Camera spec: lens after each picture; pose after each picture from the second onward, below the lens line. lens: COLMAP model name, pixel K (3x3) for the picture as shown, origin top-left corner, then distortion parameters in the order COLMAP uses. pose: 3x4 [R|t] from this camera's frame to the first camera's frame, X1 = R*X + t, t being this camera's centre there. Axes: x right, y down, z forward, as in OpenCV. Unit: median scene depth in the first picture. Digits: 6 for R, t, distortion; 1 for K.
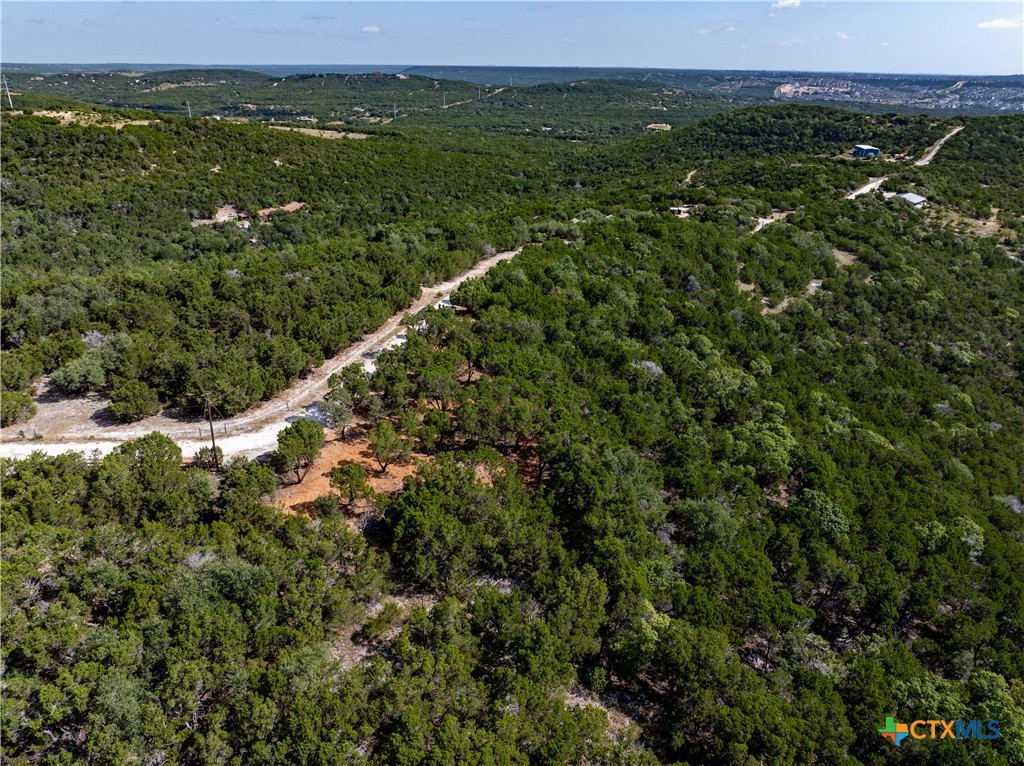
lens RADIAL K [[727.4, 0, 515.9], [0, 727.4, 361.3], [0, 0, 1]] dist [-0.044706, 0.008345]
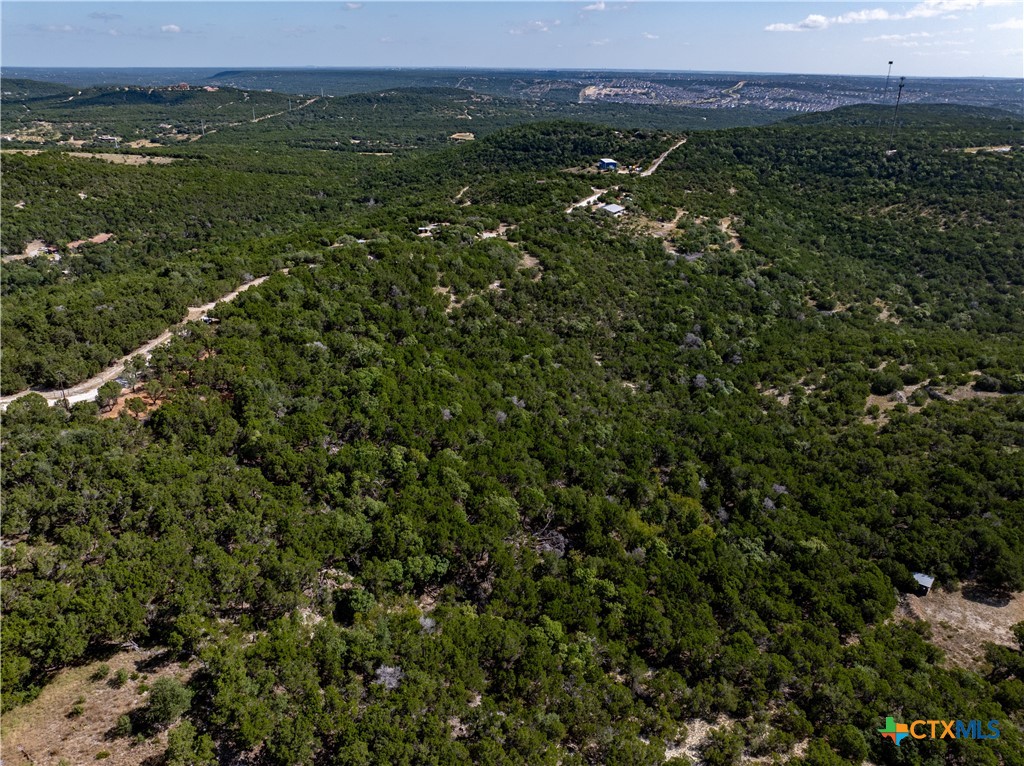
lens RADIAL K [[727.4, 0, 515.9], [0, 727.4, 361.3], [0, 0, 1]] dist [-0.044706, 0.008345]
pose [[0.974642, -0.084788, 0.207084, 0.071601], [0.084503, 0.996371, 0.010237, 0.017788], [-0.207201, 0.007522, 0.978270, -0.213952]]
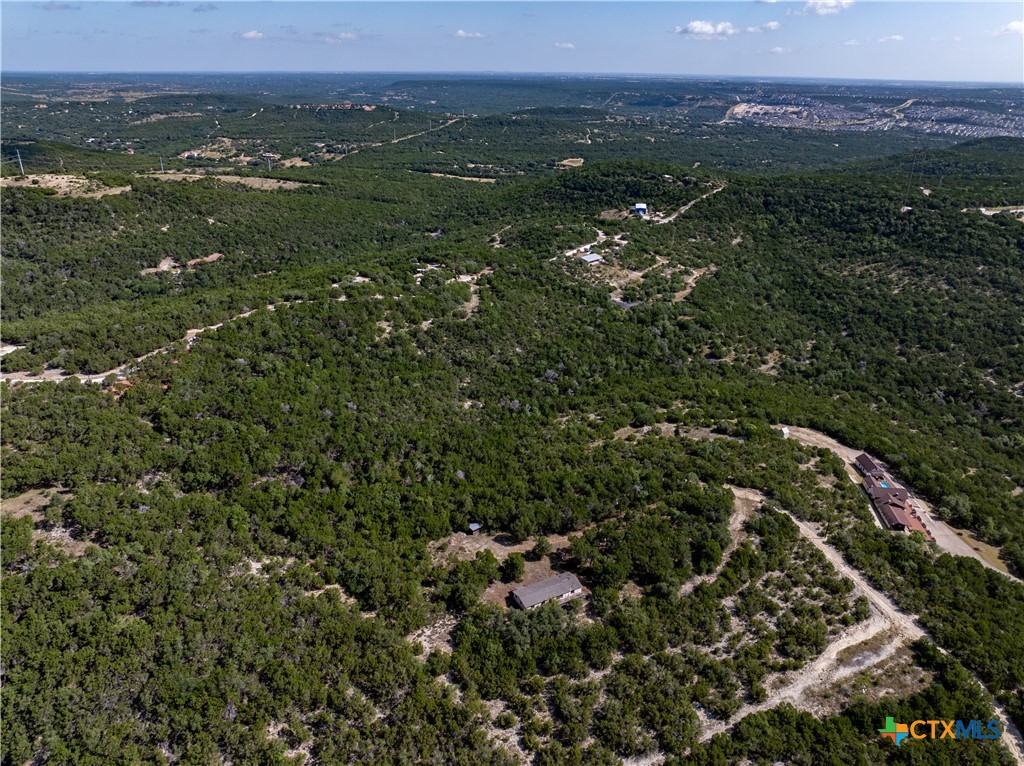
lens RADIAL K [[727.4, 0, 515.9], [0, 727.4, 361.3], [0, 0, 1]] dist [-0.044706, 0.008345]
pose [[0.999997, 0.001234, -0.002090, 0.332995], [-0.001243, 0.999990, -0.004239, 0.005590], [0.002085, 0.004242, 0.999989, -0.504619]]
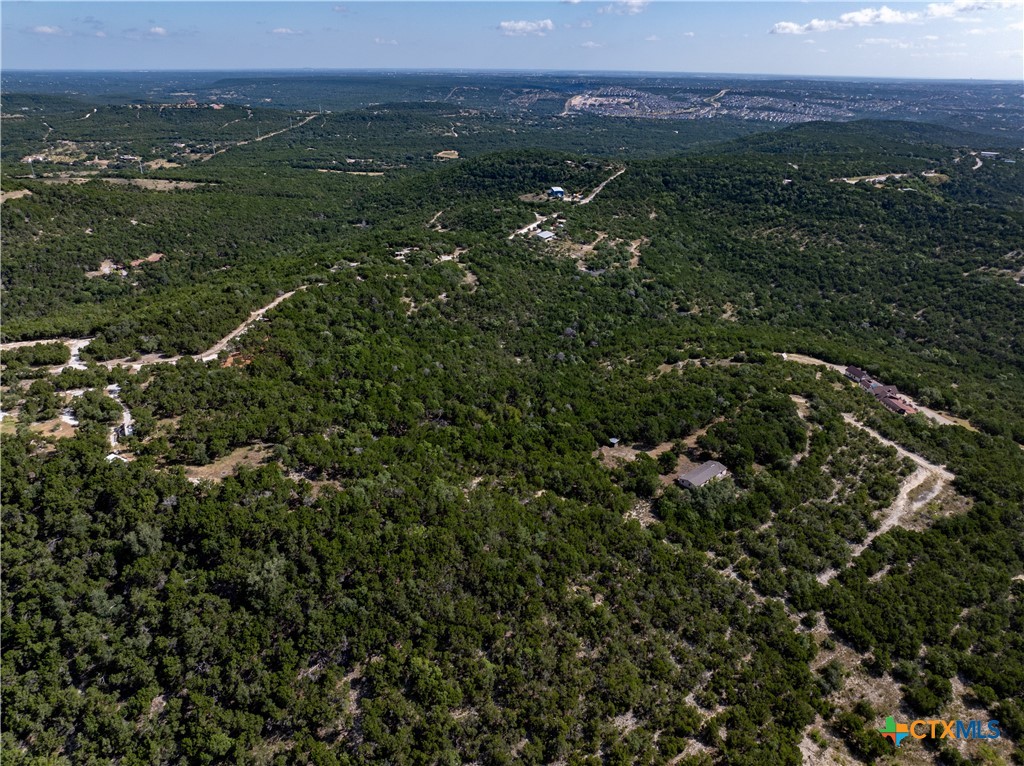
lens RADIAL K [[727.4, 0, 515.9], [0, 727.4, 361.3], [0, 0, 1]] dist [-0.044706, 0.008345]
pose [[0.973620, -0.087169, 0.210868, 0.077759], [0.086998, 0.996157, 0.010103, 0.043262], [-0.210938, 0.008509, 0.977462, -0.580670]]
